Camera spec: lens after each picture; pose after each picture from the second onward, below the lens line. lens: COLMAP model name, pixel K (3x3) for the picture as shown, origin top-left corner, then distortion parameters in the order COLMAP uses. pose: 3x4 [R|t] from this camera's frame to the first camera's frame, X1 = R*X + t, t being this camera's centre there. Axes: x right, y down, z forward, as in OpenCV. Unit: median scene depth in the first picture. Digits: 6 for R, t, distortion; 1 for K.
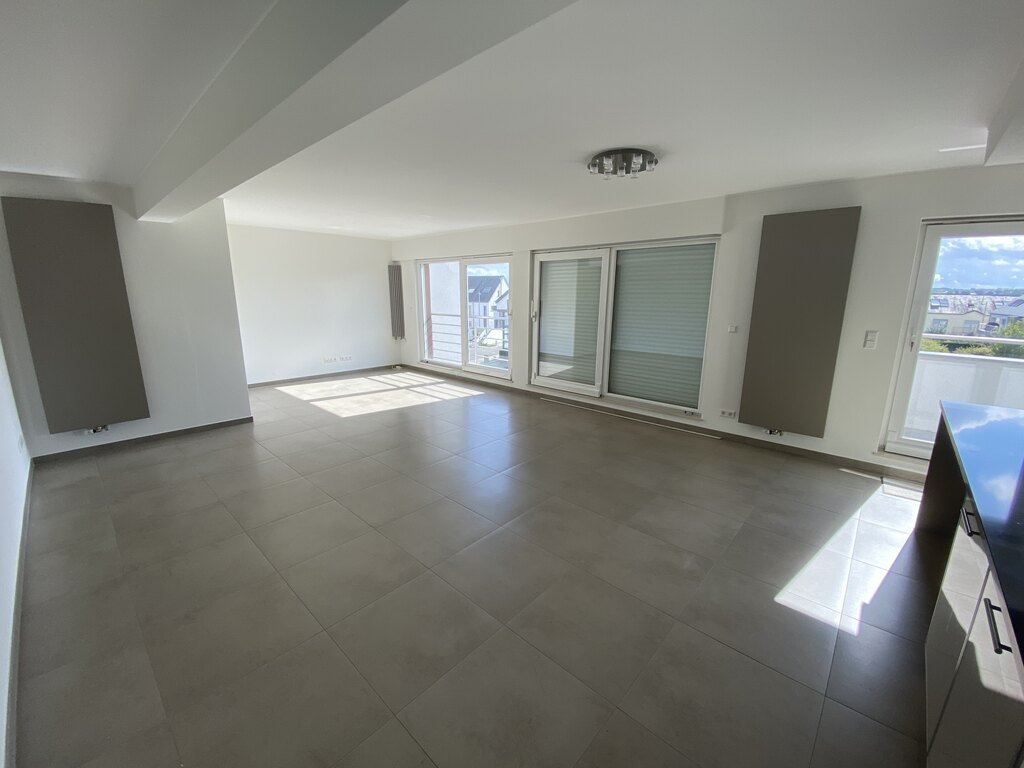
lens RADIAL K [[409.1, 0, 516.8], [0, 409.1, 385.6], [0, 0, 1]] dist [0.041139, -0.030995]
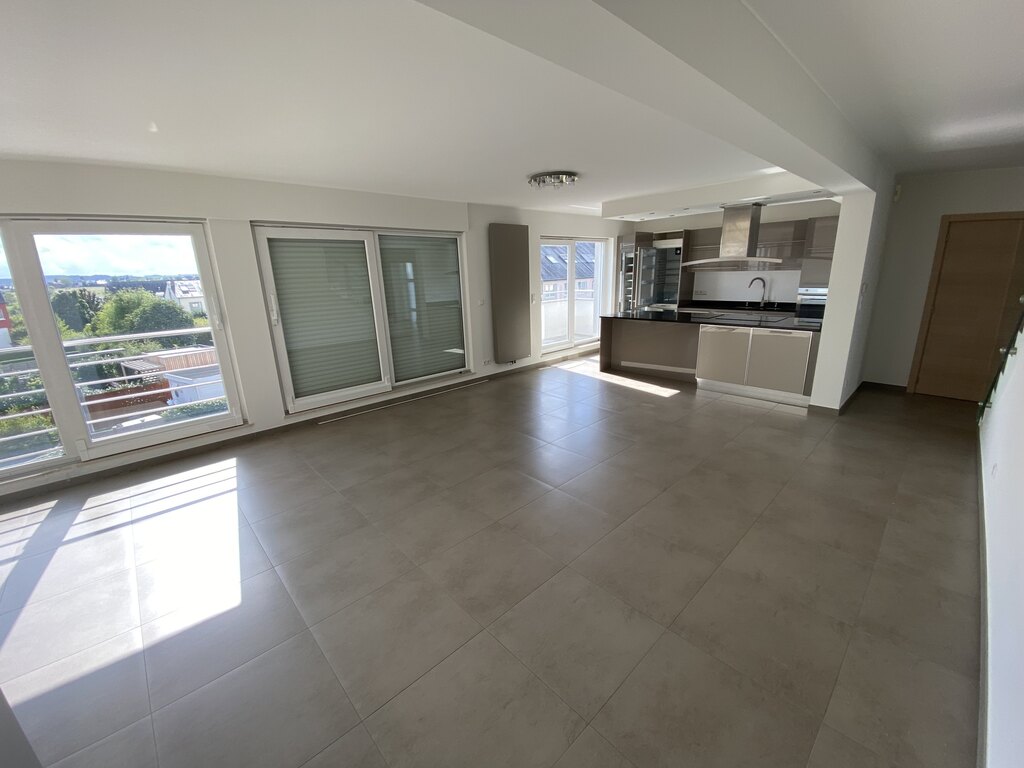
lens RADIAL K [[412.0, 0, 510.9], [0, 412.0, 381.2], [0, 0, 1]] dist [0.015019, -0.015373]
pose [[0.080070, -0.266130, 0.960606, -0.597865], [0.249789, 0.938308, 0.239132, -0.130356], [-0.964984, 0.220802, 0.141607, 0.517599]]
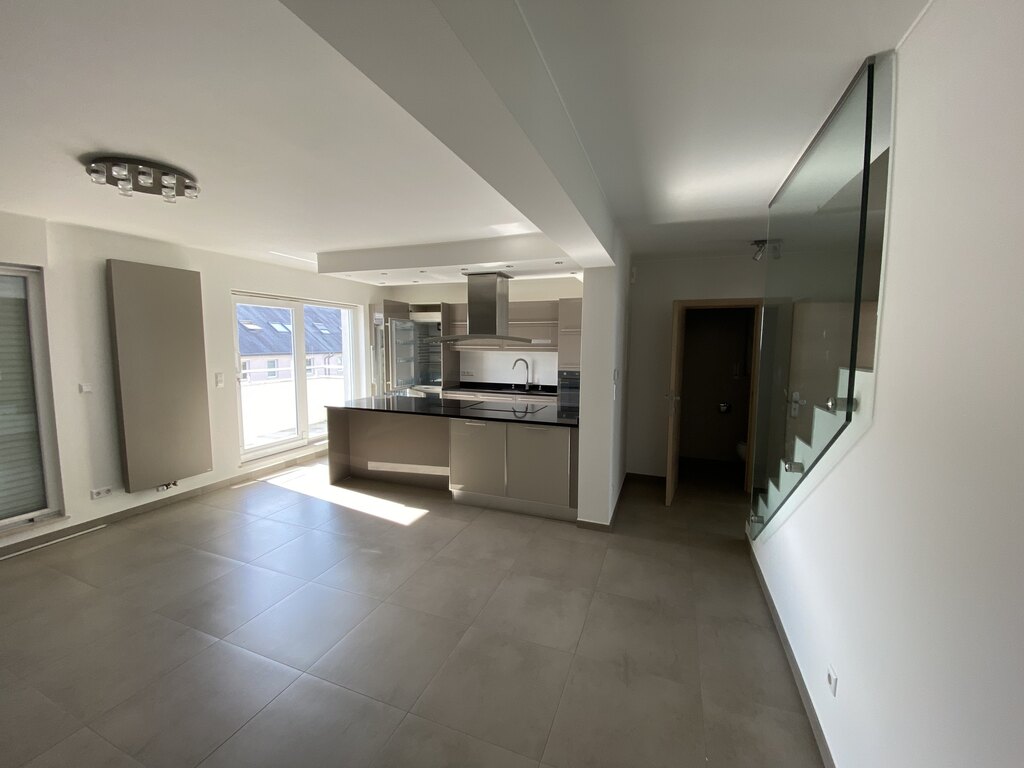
lens RADIAL K [[412.0, 0, 510.9], [0, 412.0, 381.2], [0, 0, 1]] dist [0.015019, -0.015373]
pose [[-0.368152, -0.095077, 0.924892, -0.347185], [0.190736, 0.965878, 0.175212, -0.090071], [-0.909991, 0.240915, -0.337455, 0.355530]]
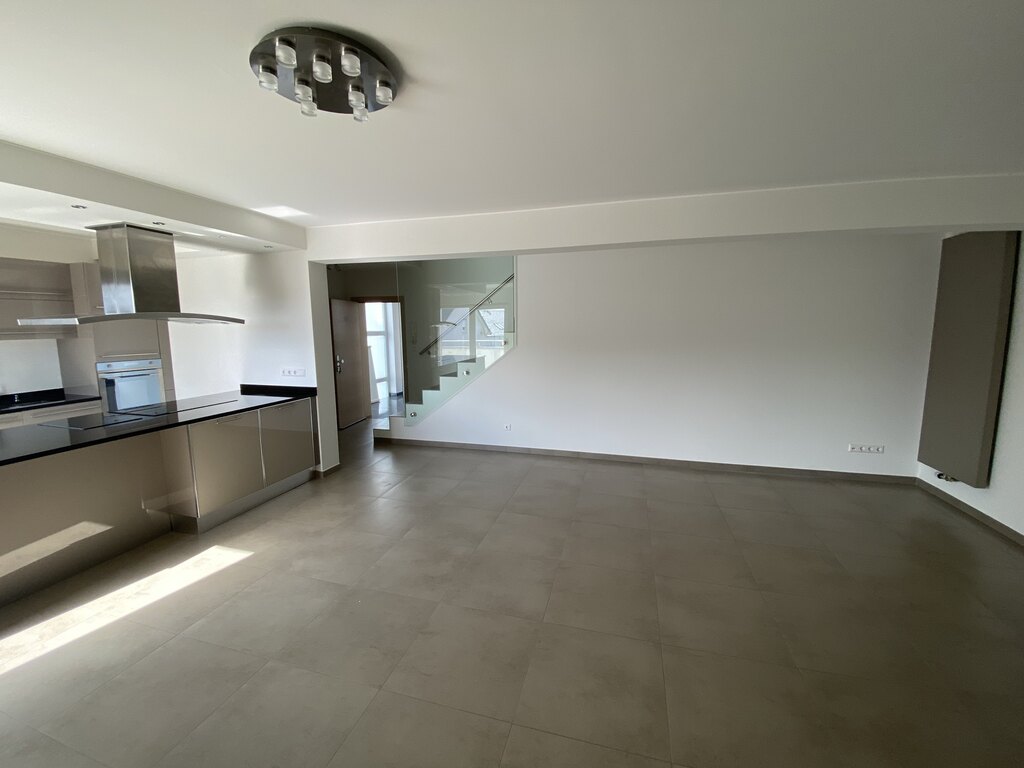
lens RADIAL K [[412.0, 0, 510.9], [0, 412.0, 381.2], [0, 0, 1]] dist [0.015019, -0.015373]
pose [[-0.892240, 0.056143, -0.448058, 0.146766], [-0.097680, 0.944751, 0.312895, -0.174451], [0.440870, 0.322944, -0.837461, 0.785432]]
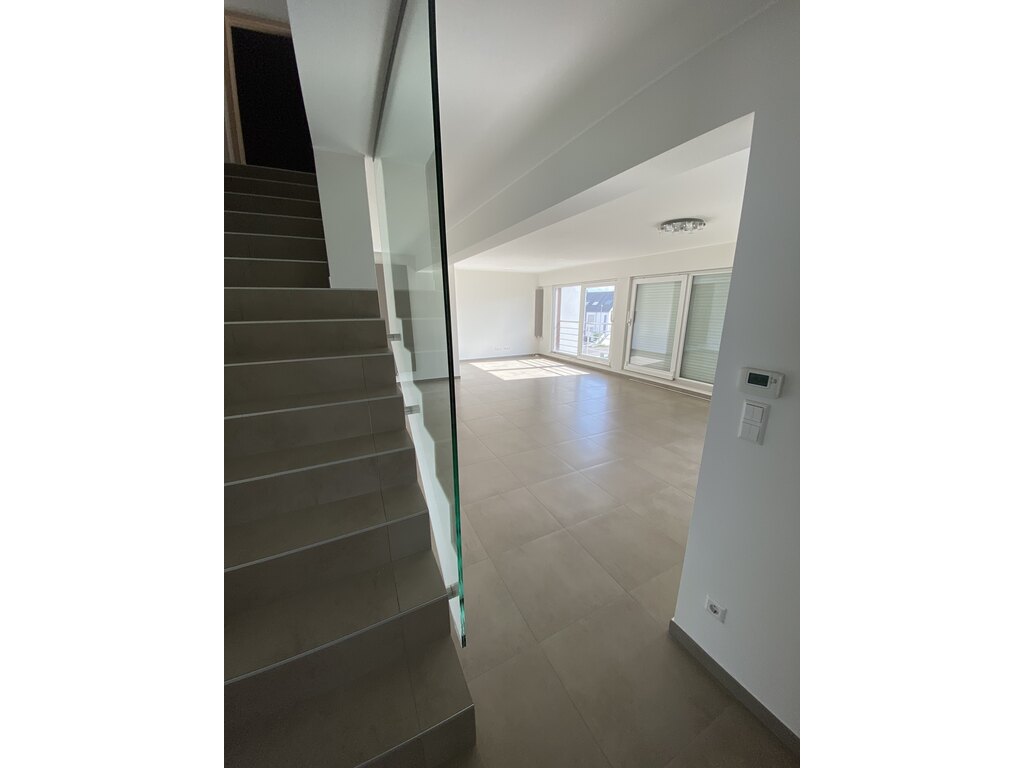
lens RADIAL K [[311.4, 0, 501.4], [0, 311.4, 388.7], [0, 0, 1]] dist [0.000170, -0.000011]
pose [[0.922729, 0.081613, -0.376709, 0.056296], [-0.066762, 0.996395, 0.052335, 0.036050], [0.379623, -0.023141, 0.924852, -0.190827]]
